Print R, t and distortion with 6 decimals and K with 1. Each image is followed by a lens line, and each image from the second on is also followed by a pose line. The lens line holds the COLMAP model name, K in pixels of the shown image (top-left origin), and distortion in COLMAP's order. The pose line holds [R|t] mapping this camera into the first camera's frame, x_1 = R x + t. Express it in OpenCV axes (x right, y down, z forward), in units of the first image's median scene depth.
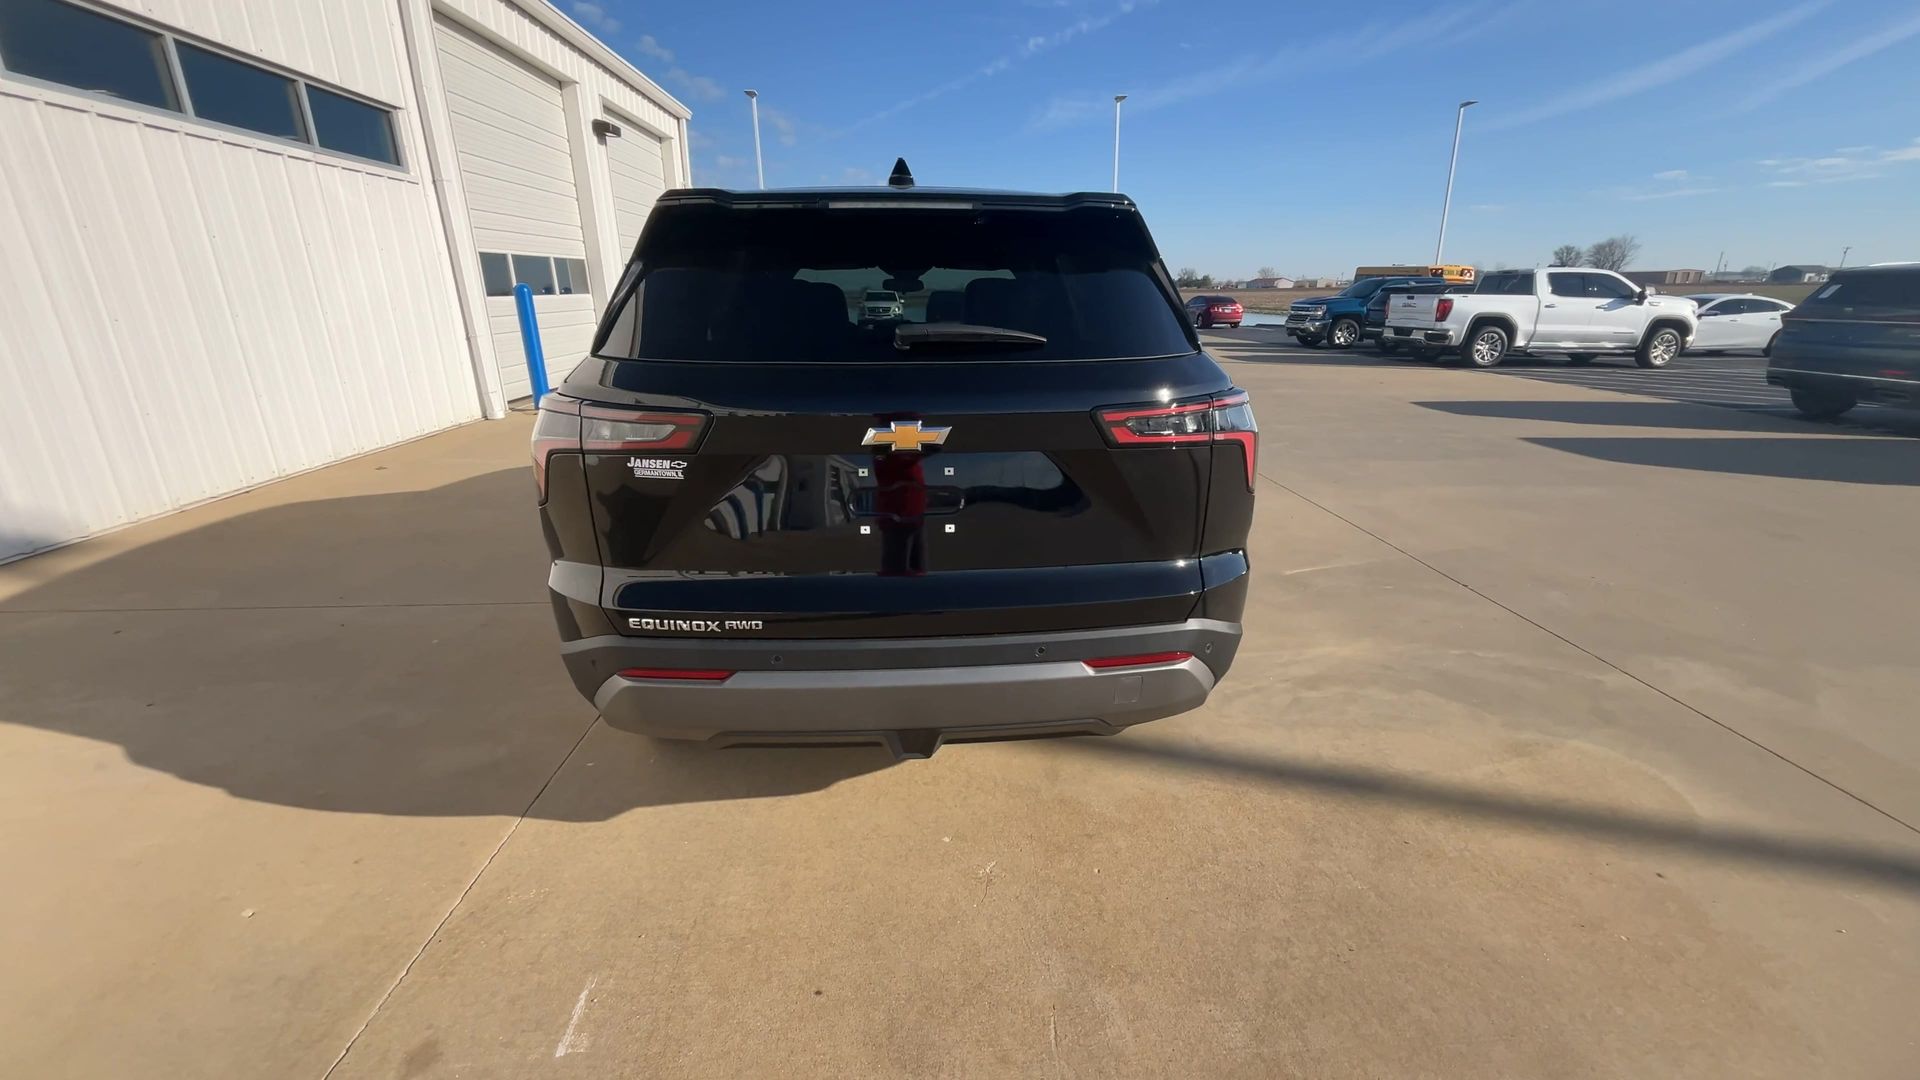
lens RADIAL K [[791.7, 0, 973.1], [0, 791.7, 548.7], [0, 0, 1]] dist [0.000545, -0.000149]
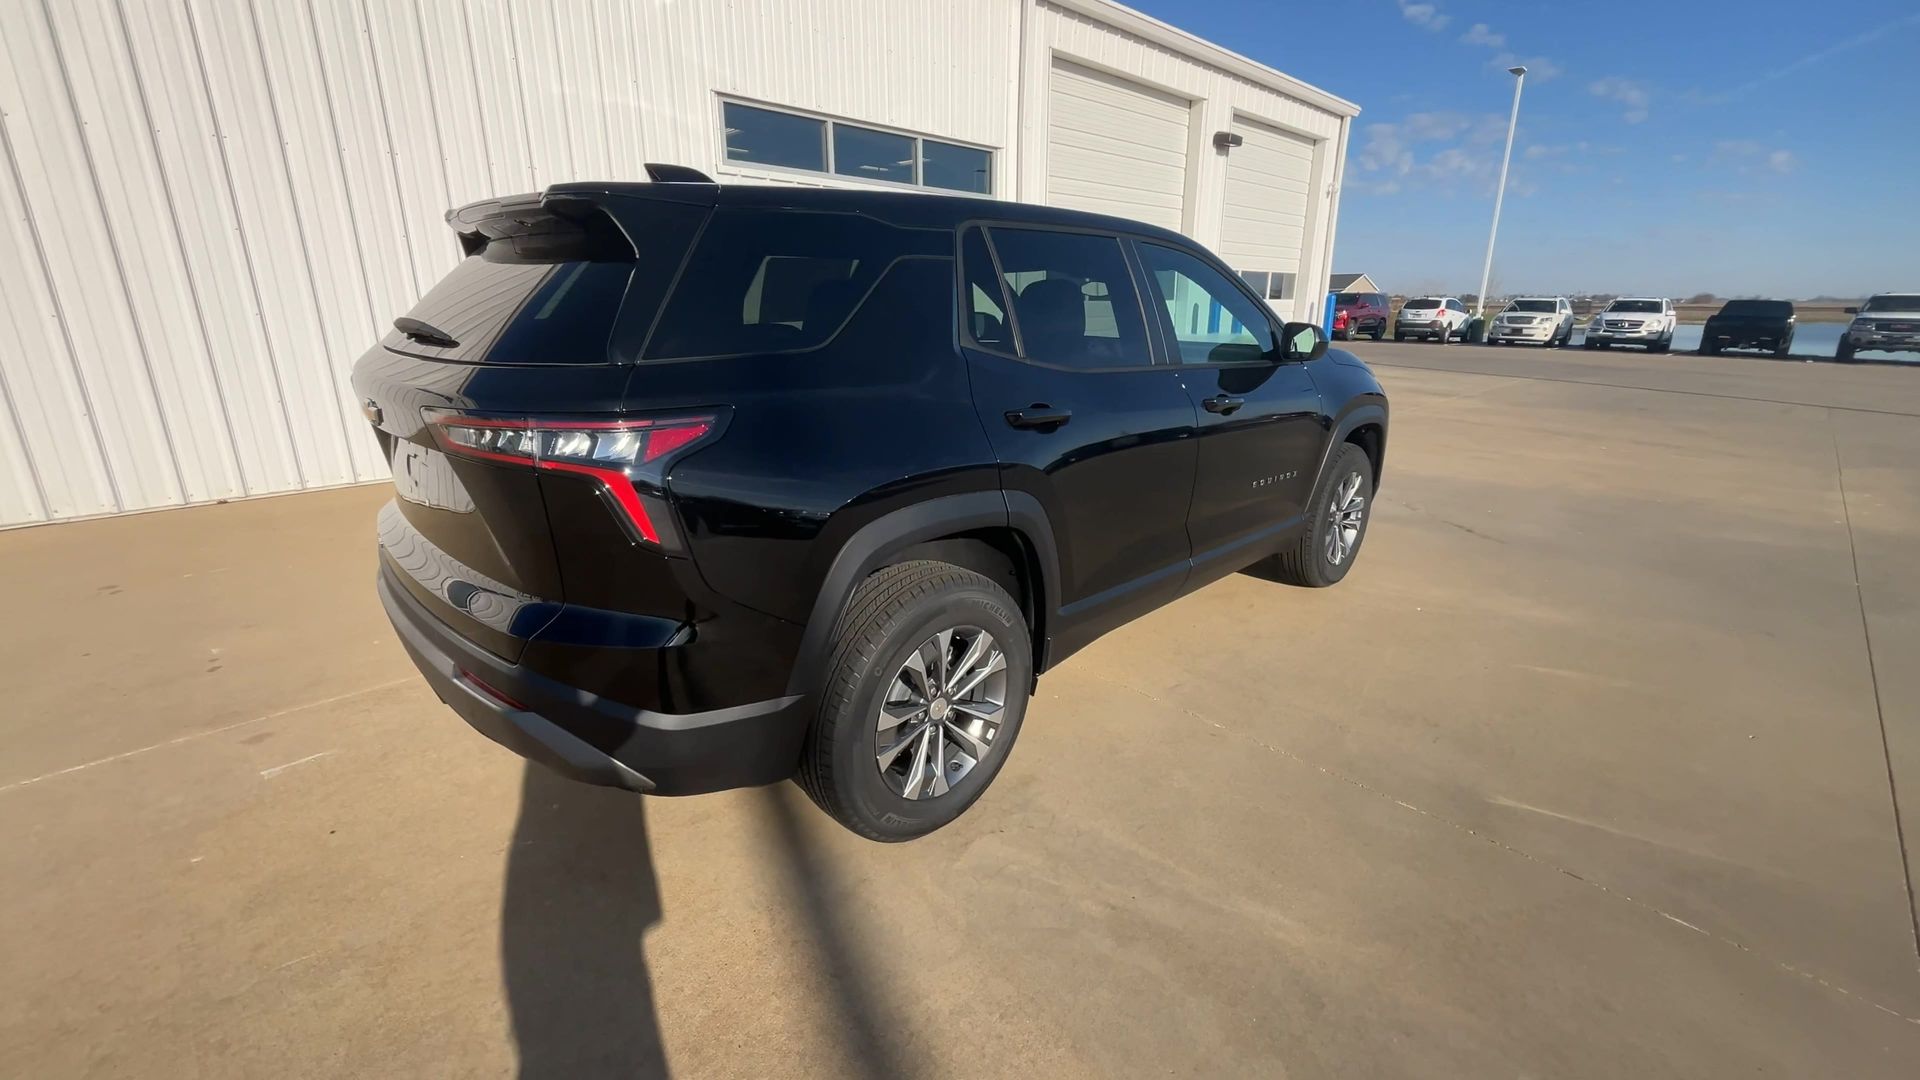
lens RADIAL K [[791.7, 0, 958.7], [0, 791.7, 532.9], [0, 0, 1]] dist [0.000545, -0.000149]
pose [[0.649761, 0.227643, -0.725251, 0.184455], [-0.246031, 0.965727, 0.082702, -0.037670], [0.719221, 0.124698, 0.683499, 0.115194]]
